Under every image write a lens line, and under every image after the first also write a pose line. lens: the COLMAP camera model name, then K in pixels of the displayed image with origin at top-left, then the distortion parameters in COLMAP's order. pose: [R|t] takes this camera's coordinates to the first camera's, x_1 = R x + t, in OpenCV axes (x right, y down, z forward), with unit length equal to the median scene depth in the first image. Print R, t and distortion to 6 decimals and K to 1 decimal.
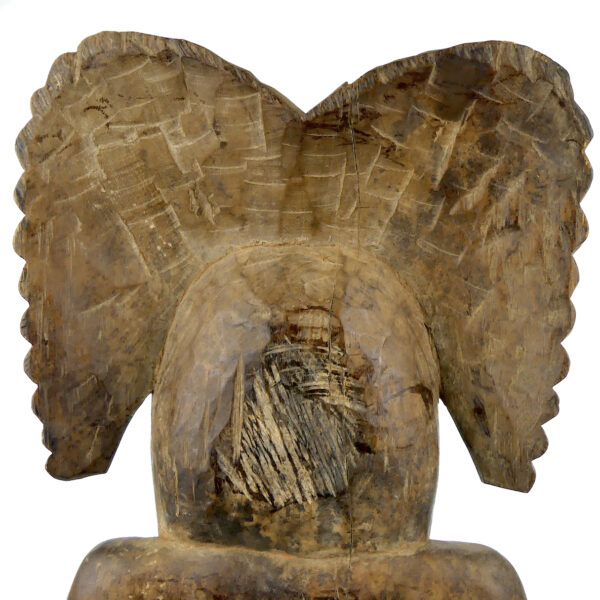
lens RADIAL K [[977.0, 0, 300.0], [0, 977.0, 300.0], [0, 0, 1]] dist [-0.007266, 0.033840]
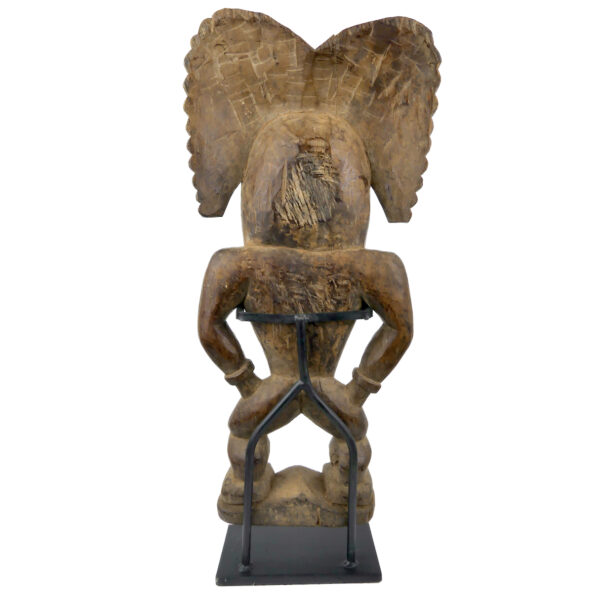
lens RADIAL K [[613.1, 0, 300.0], [0, 613.1, 300.0], [0, 0, 1]] dist [-0.006561, -0.009968]
pose [[0.998963, 0.002609, 0.045462, -0.089529], [-0.008695, 0.990918, 0.134189, 0.187414], [-0.044699, -0.134445, 0.989912, -0.455769]]
